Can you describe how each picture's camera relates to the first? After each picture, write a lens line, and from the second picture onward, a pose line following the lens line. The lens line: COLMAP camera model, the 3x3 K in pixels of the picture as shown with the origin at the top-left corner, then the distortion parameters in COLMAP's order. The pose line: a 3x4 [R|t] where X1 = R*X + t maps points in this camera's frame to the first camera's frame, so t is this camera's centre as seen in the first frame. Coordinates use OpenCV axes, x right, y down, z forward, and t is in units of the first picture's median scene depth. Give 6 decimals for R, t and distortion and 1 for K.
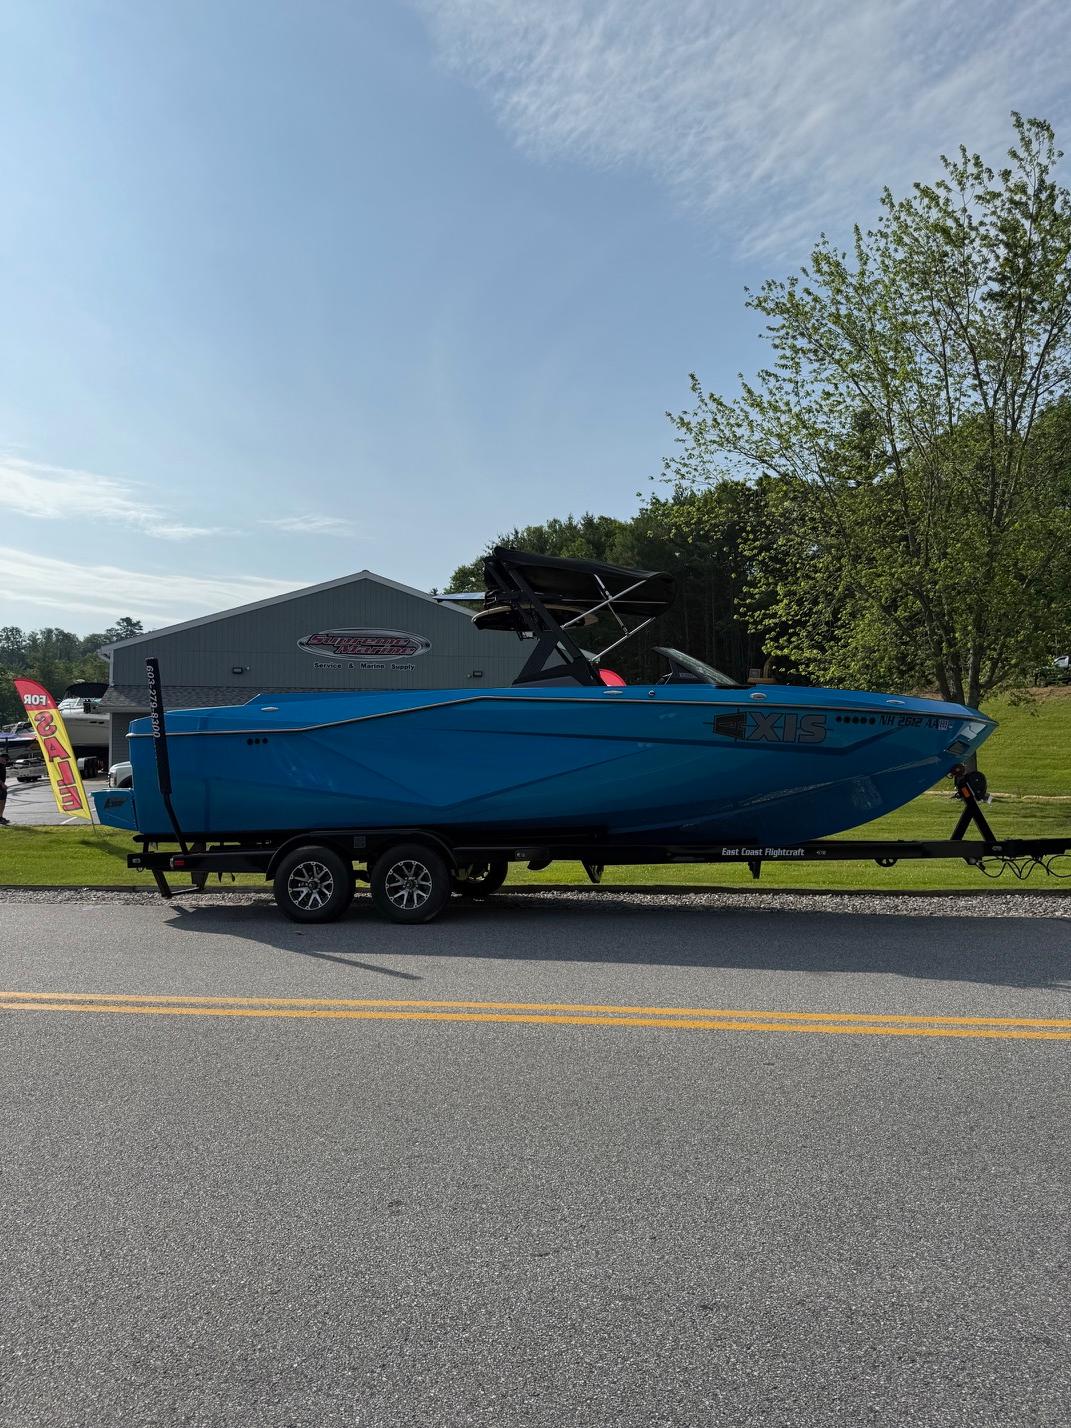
lens RADIAL K [[995.5, 0, 535.5], [0, 995.5, 714.0], [0, 0, 1]] dist [0.105607, -0.180670]
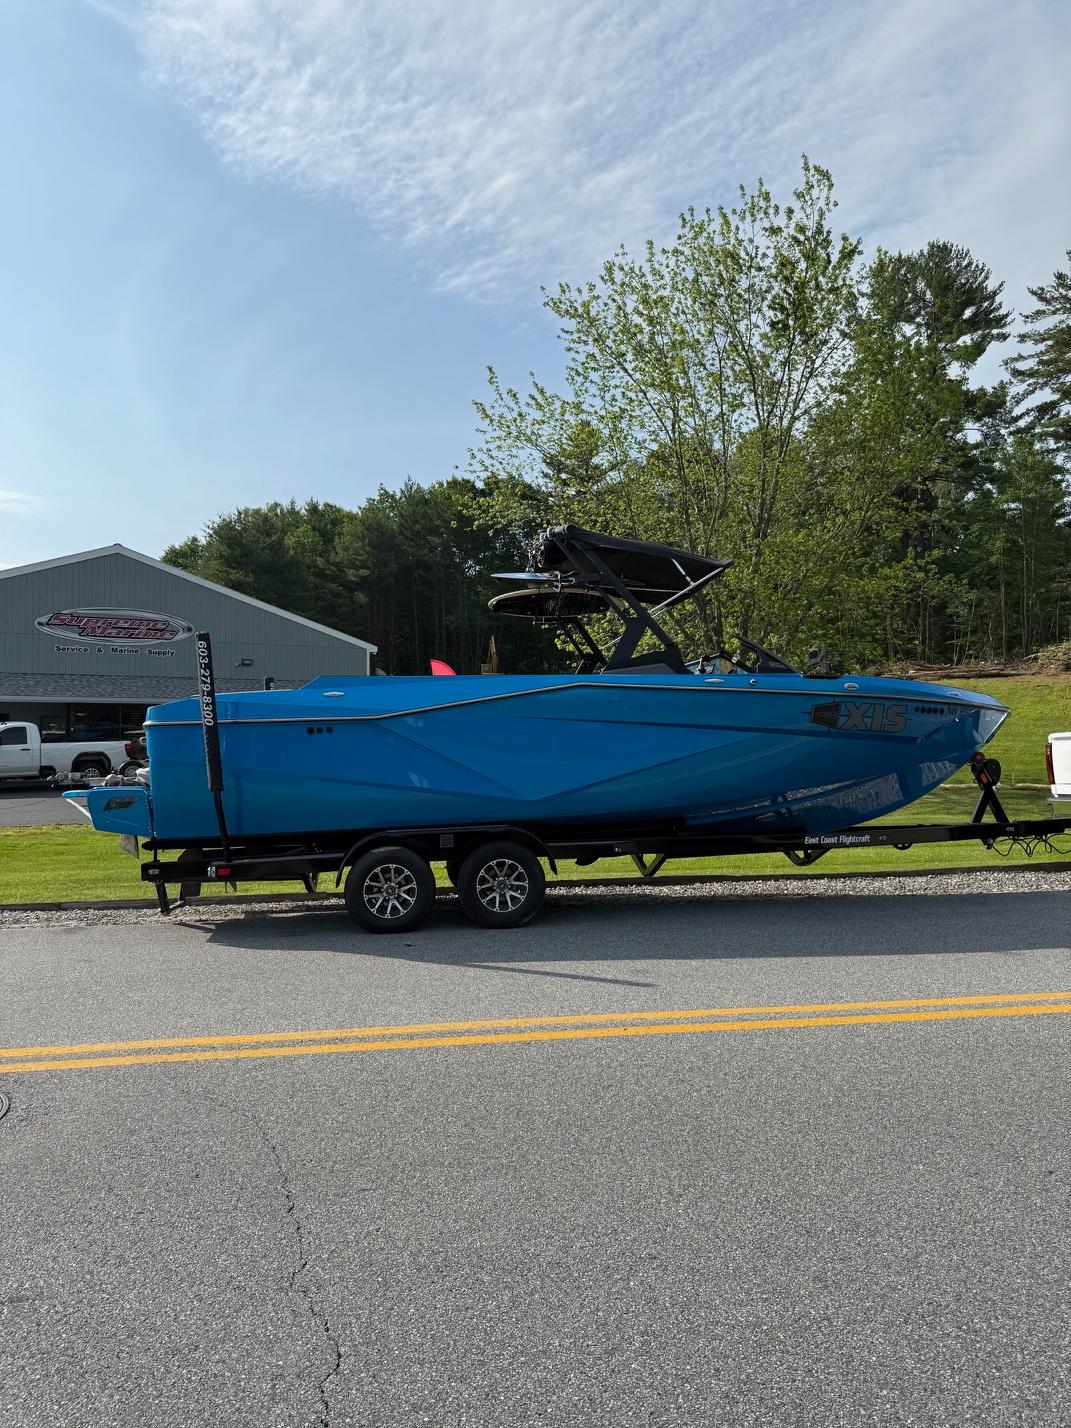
lens RADIAL K [[995.5, 0, 535.5], [0, 995.5, 714.0], [0, 0, 1]] dist [0.105607, -0.180670]
pose [[0.957647, 0.005929, 0.287885, -0.338986], [-0.007782, 0.999956, 0.005292, 0.006603], [-0.287841, -0.007308, 0.957650, 0.101818]]
